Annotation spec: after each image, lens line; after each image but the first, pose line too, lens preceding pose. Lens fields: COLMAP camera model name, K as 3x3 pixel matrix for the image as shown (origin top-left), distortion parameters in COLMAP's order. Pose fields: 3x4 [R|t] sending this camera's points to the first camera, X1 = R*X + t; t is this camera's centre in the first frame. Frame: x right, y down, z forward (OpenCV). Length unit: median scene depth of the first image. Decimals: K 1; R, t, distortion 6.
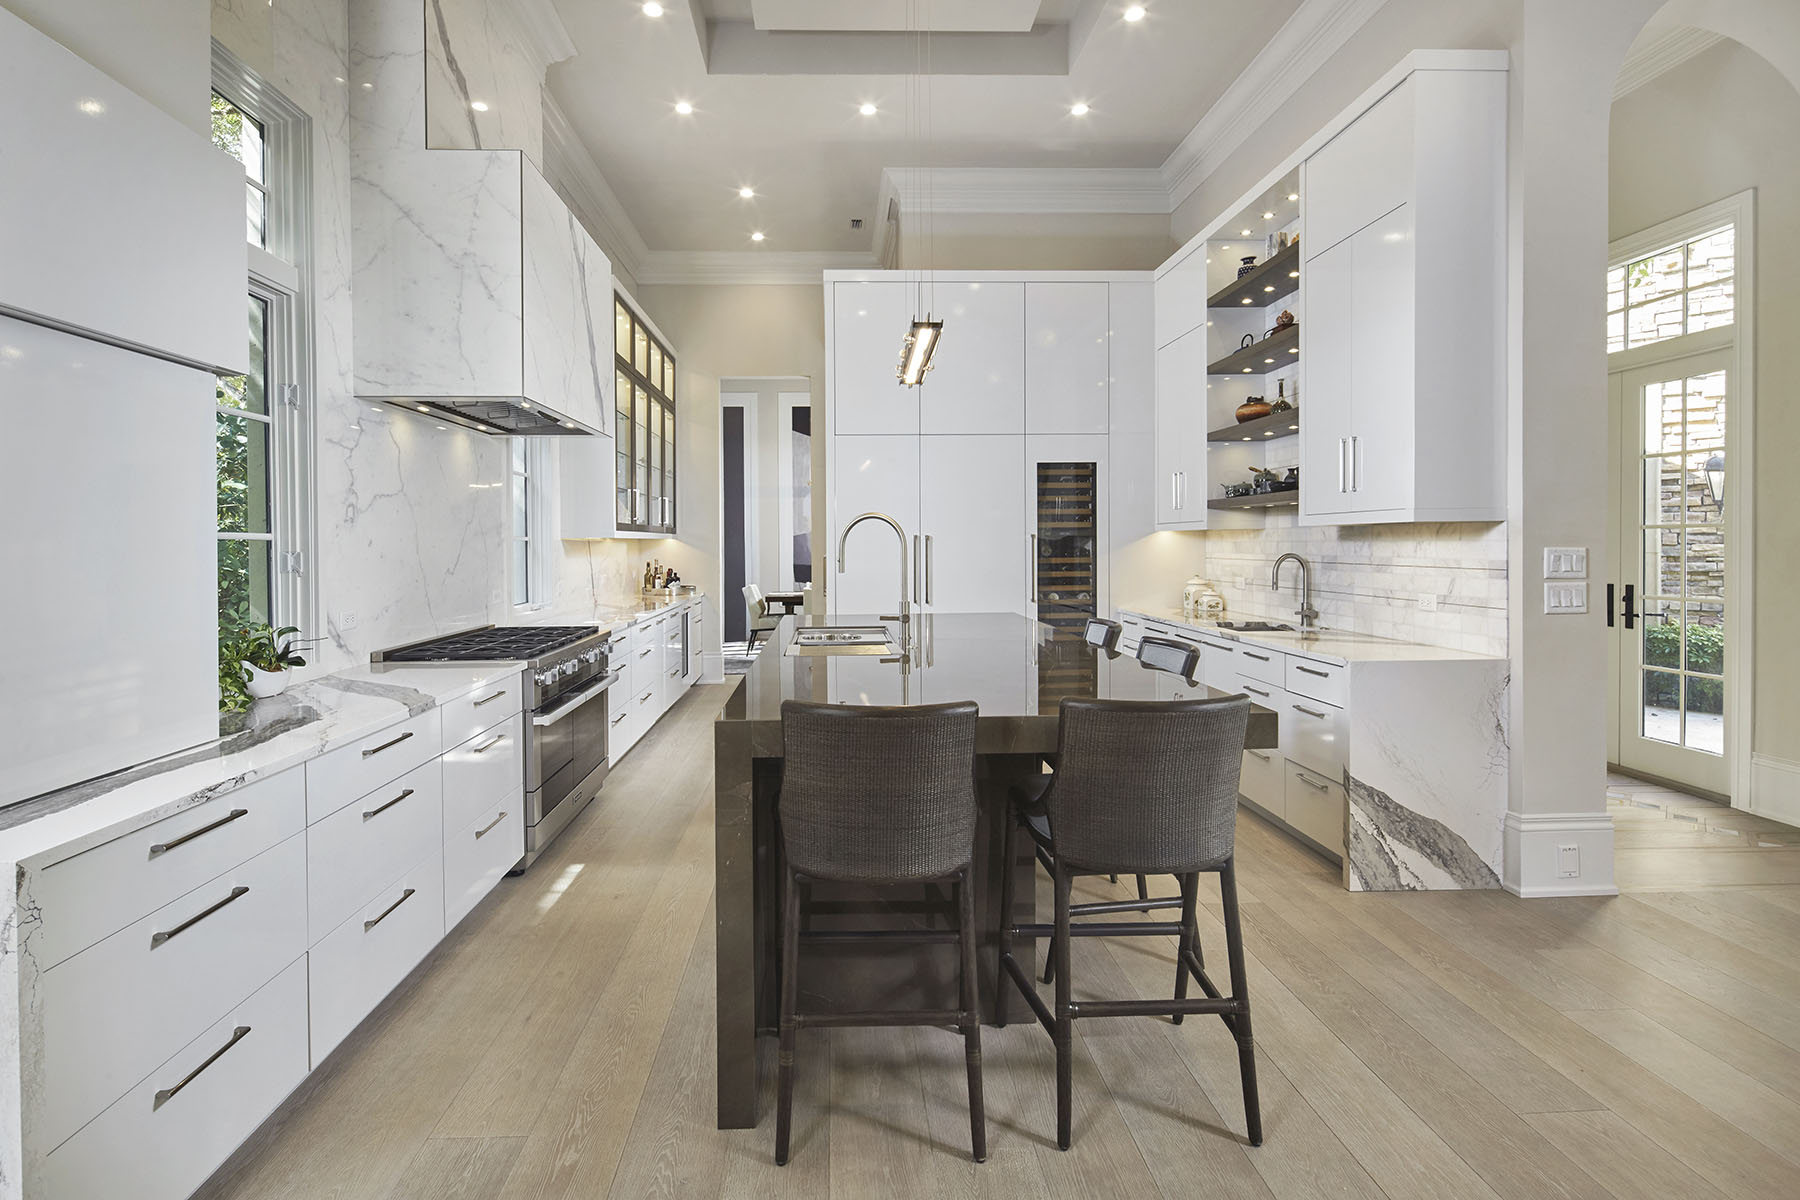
lens RADIAL K [[909.9, 0, 864.1], [0, 909.9, 545.4], [0, 0, 1]] dist [0.026058, -0.001847]
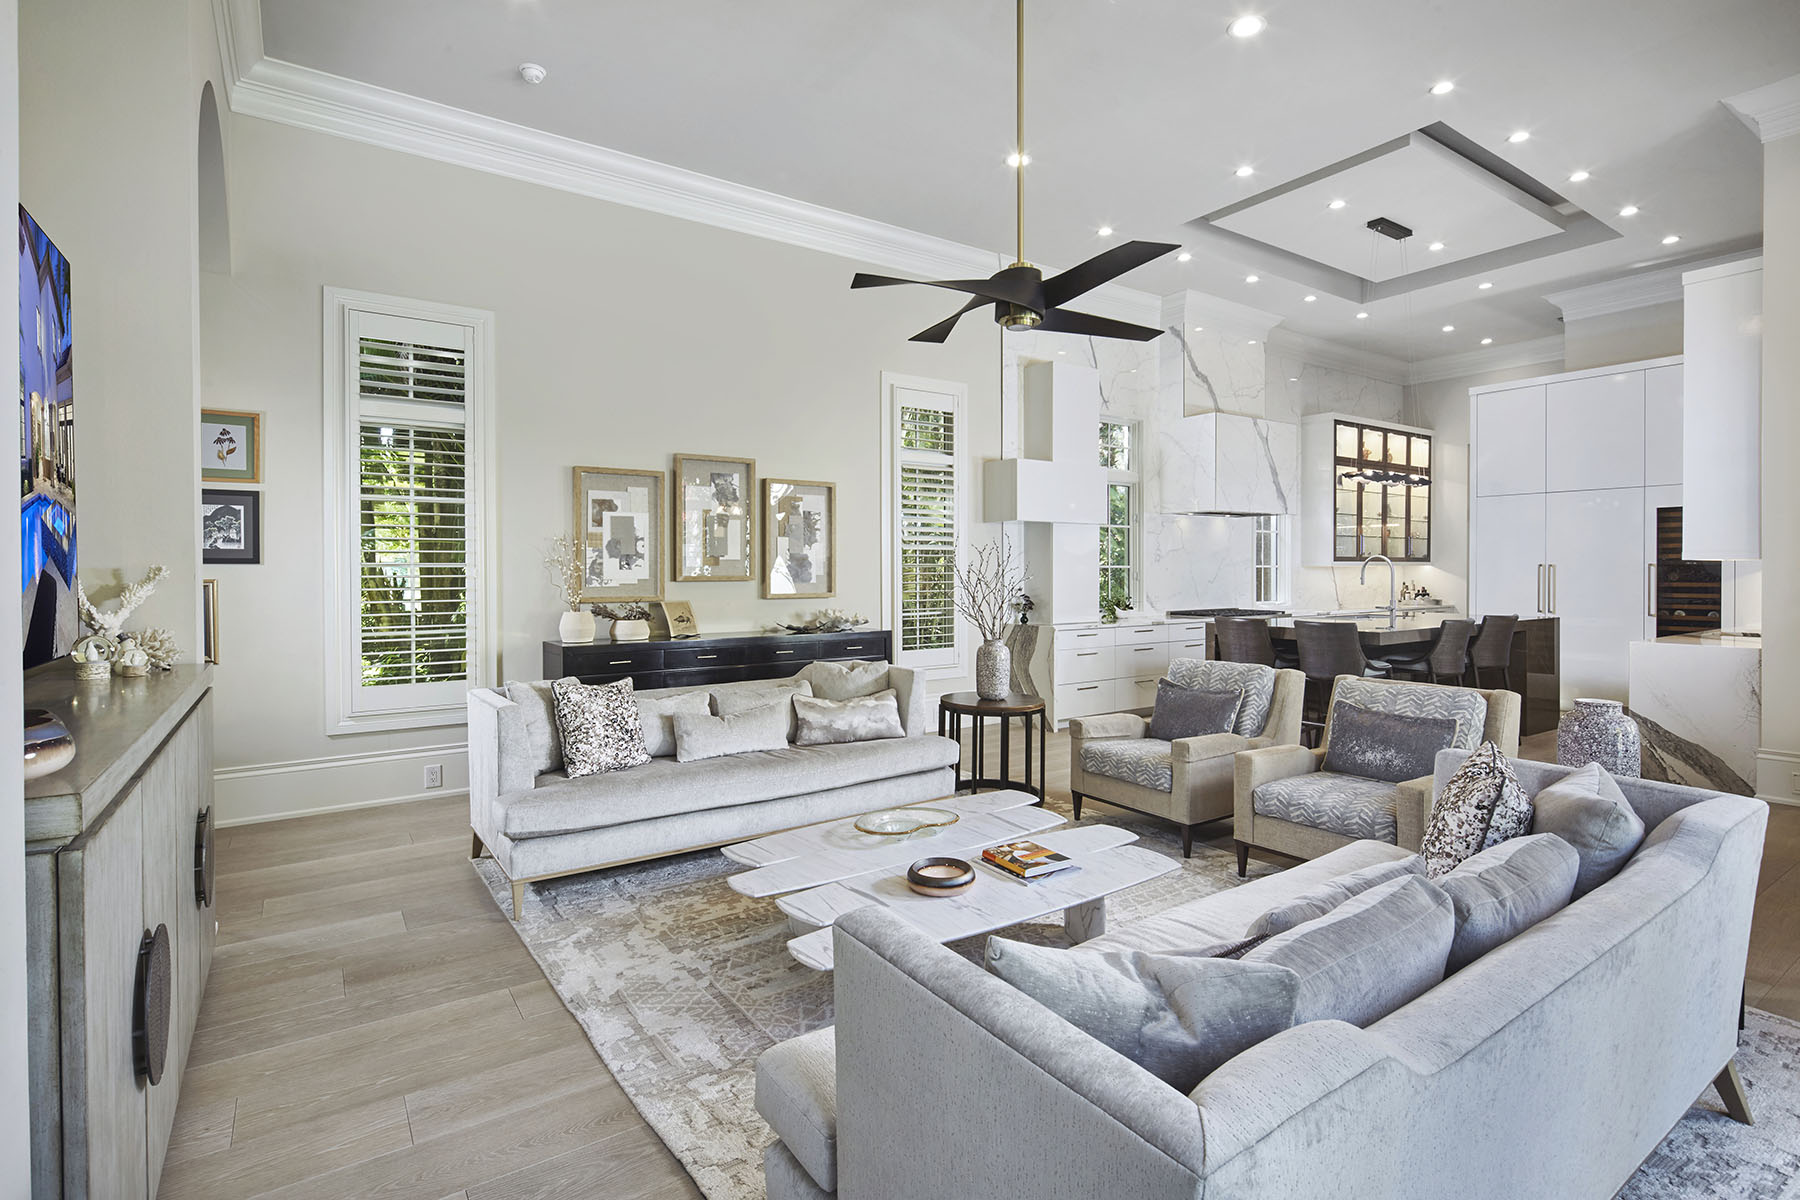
lens RADIAL K [[909.9, 0, 899.9], [0, 909.9, 583.4], [0, 0, 1]] dist [0.026058, -0.001847]
pose [[0.562561, 0.020413, -0.826504, 0.667804], [-0.003441, 0.999744, 0.022349, -0.009910], [0.826749, -0.009729, 0.562487, -0.614651]]
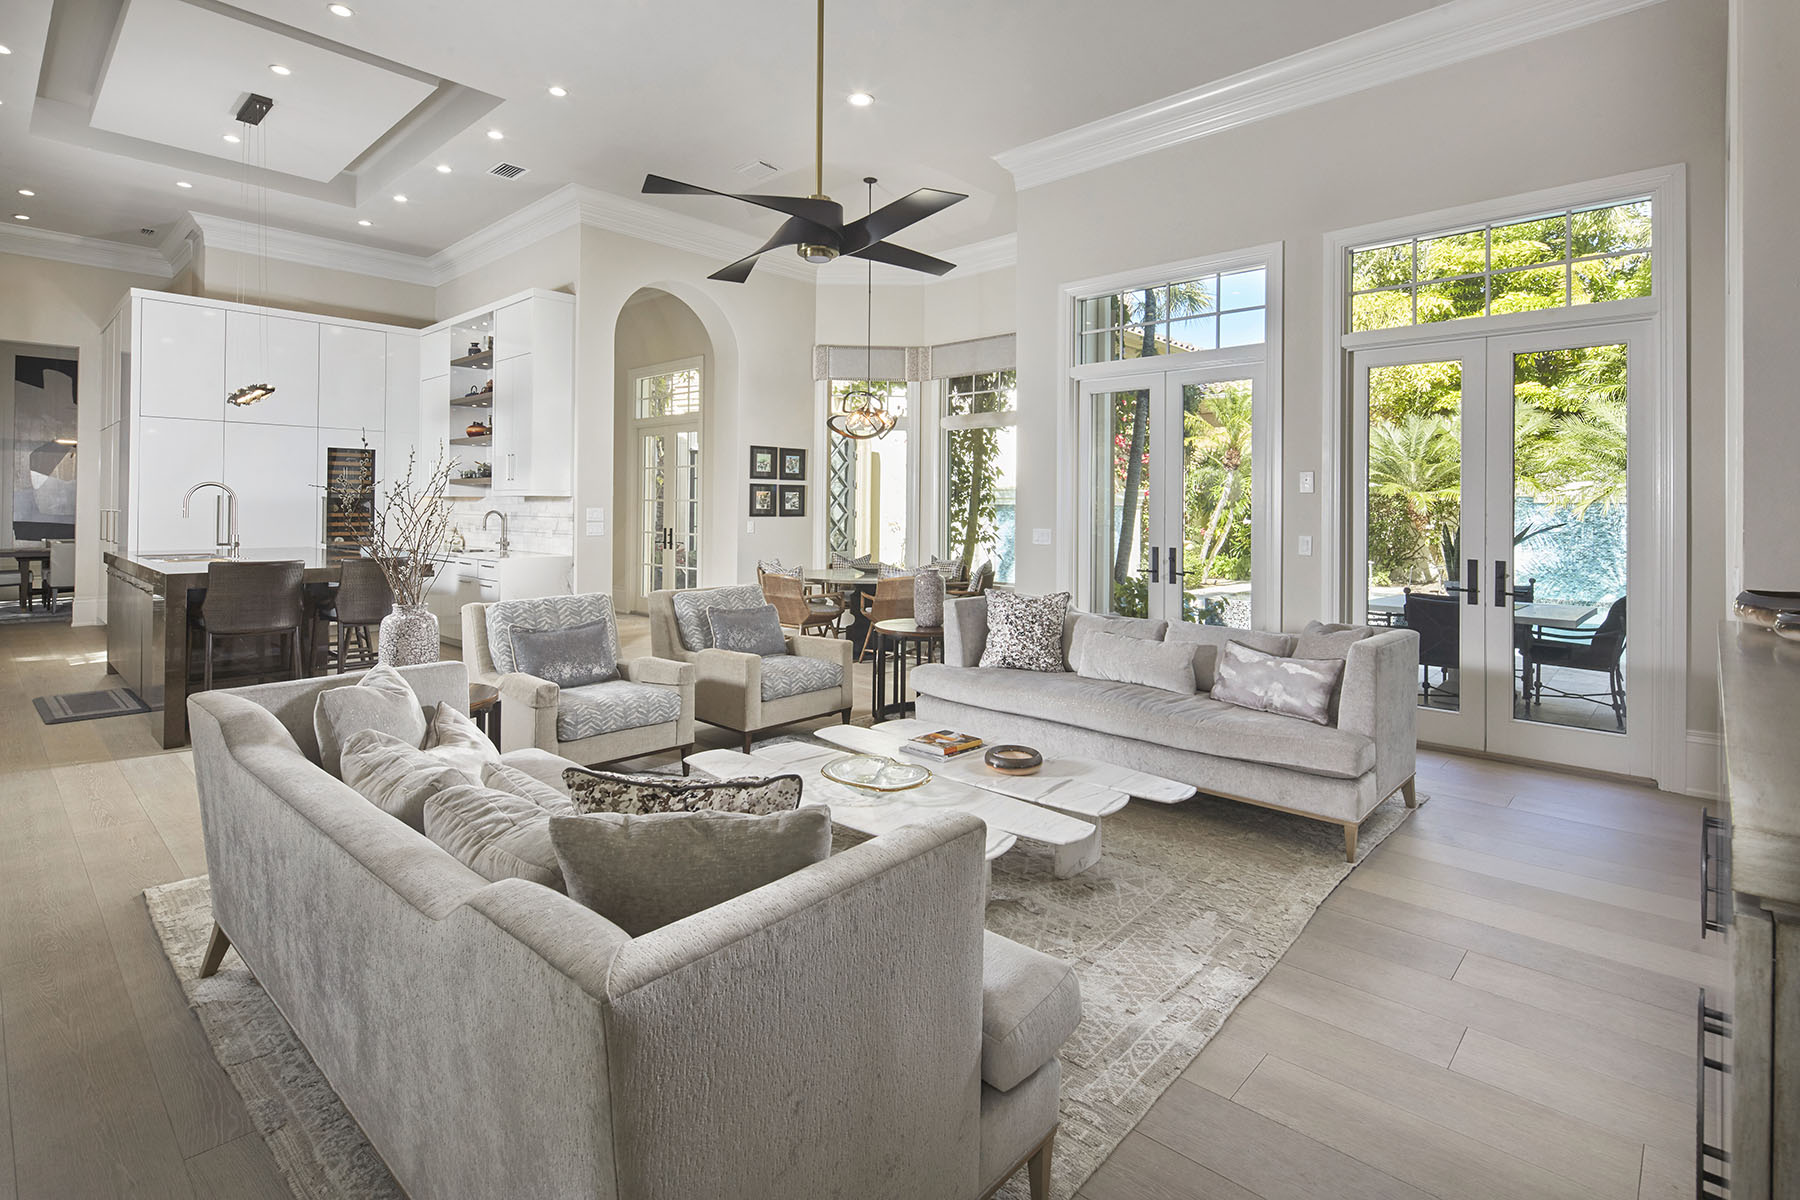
lens RADIAL K [[857.4, 0, 954.9], [0, 857.4, 496.5], [0, 0, 1]] dist [0.001148, 0.001732]
pose [[0.679579, 0.025727, 0.733151, -0.130662], [-0.012506, 0.999646, -0.023486, 0.007425], [-0.733496, 0.006792, 0.679660, -0.661719]]
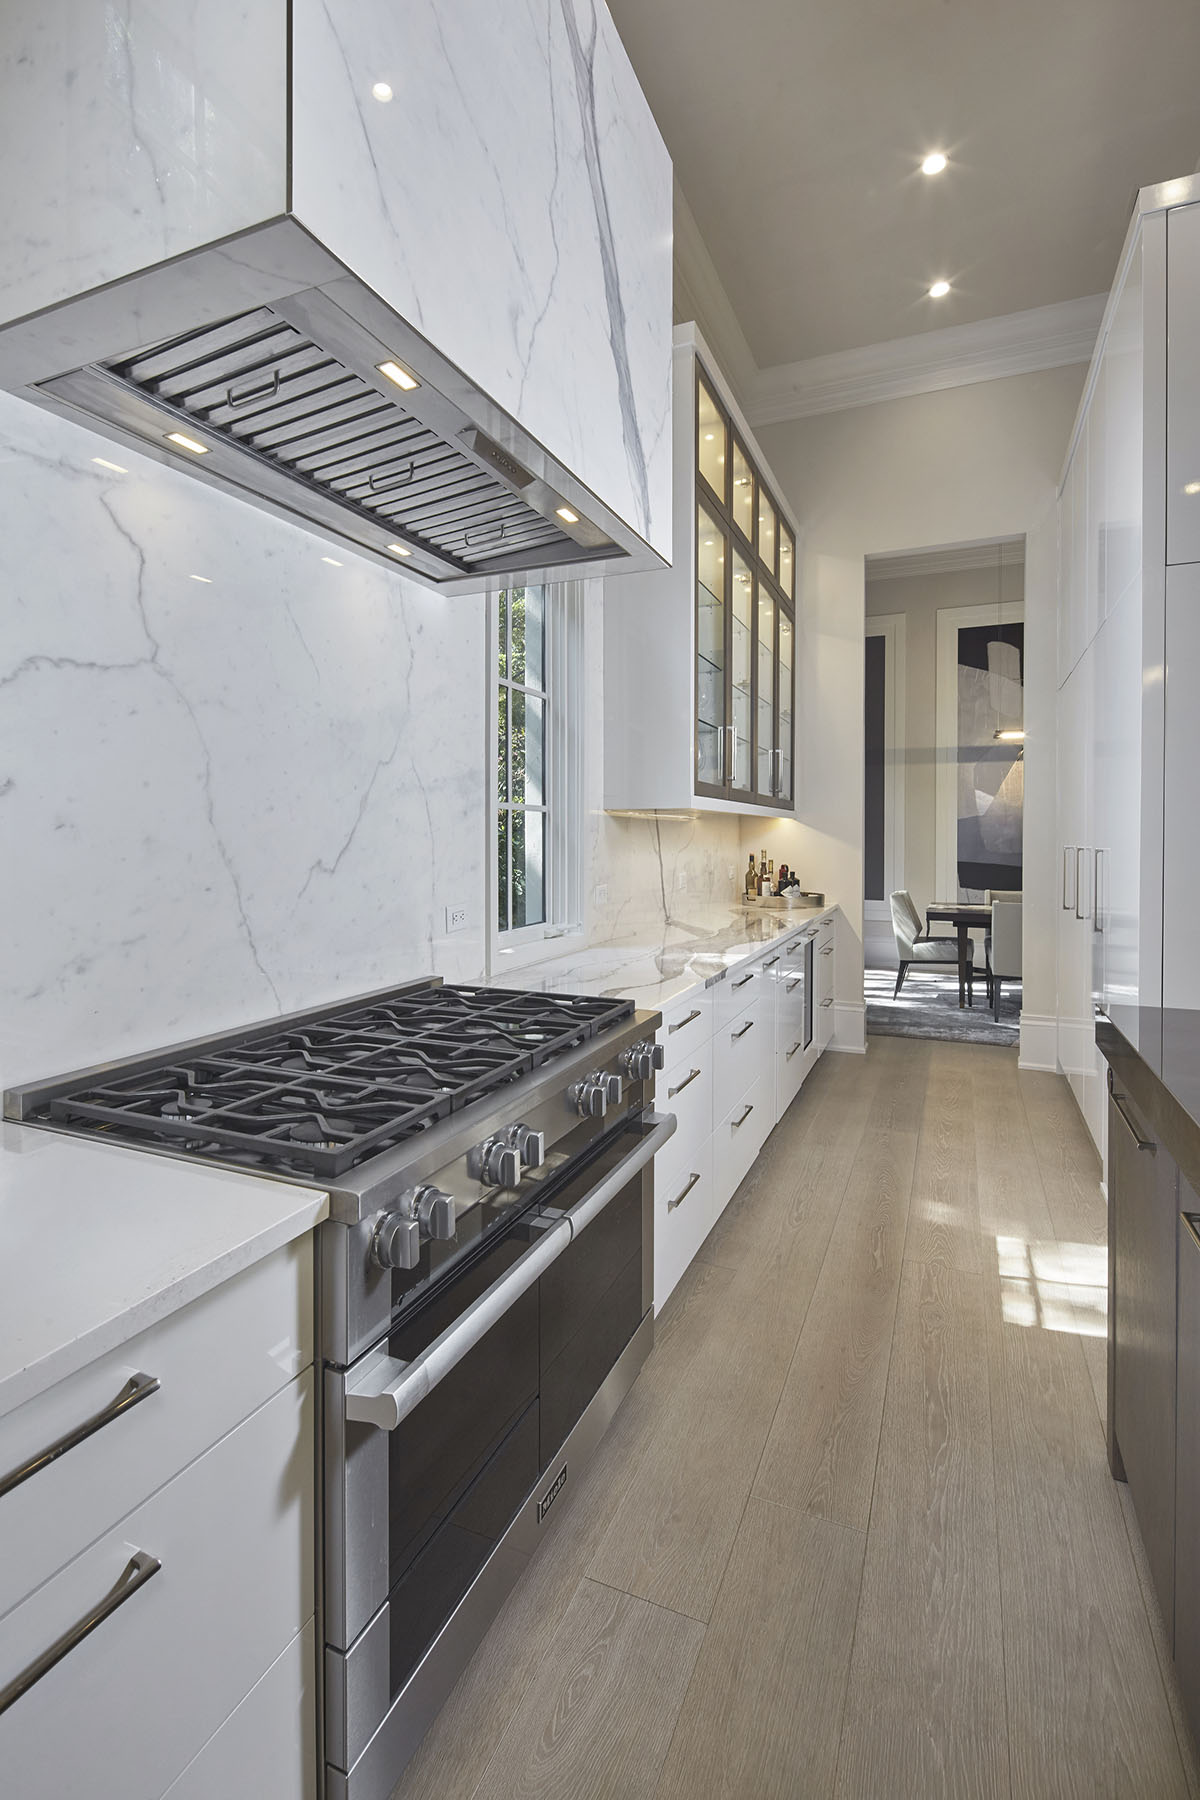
lens RADIAL K [[989.8, 0, 611.7], [0, 989.8, 889.3], [0, 0, 1]] dist [-0.014346, -0.000013]
pose [[0.931882, 0.019344, -0.362245, -0.097679], [-0.001336, 0.998754, 0.049896, 0.010235], [0.362759, -0.046013, 0.930746, 0.406622]]
